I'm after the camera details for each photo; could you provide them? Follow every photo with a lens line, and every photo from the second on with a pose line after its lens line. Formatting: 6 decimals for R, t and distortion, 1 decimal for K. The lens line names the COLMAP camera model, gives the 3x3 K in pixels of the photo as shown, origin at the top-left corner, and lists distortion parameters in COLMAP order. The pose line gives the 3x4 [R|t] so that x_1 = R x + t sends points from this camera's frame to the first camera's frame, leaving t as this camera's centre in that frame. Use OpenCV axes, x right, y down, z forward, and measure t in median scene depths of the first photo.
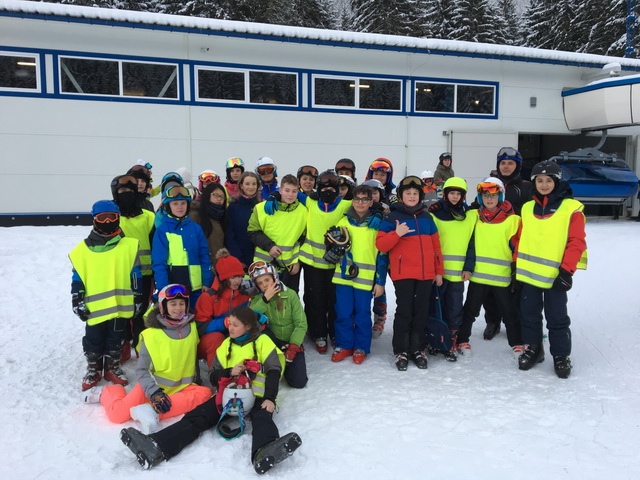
lens RADIAL K [[541.6, 0, 318.1], [0, 541.6, 239.0], [0, 0, 1]] dist [0.061016, -0.081834]
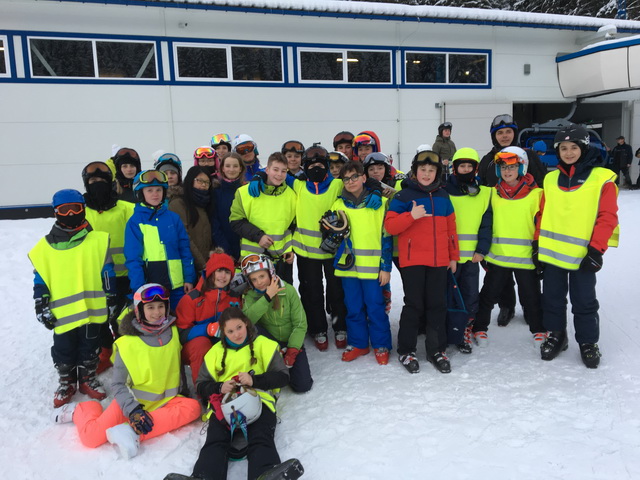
lens RADIAL K [[557.2, 0, 321.8], [0, 557.2, 250.6], [0, 0, 1]] dist [0.014697, -0.001810]
pose [[0.998976, -0.041712, 0.017546, -0.004642], [0.040688, 0.997650, 0.055132, -0.007263], [-0.019804, -0.054361, 0.998325, 0.101855]]
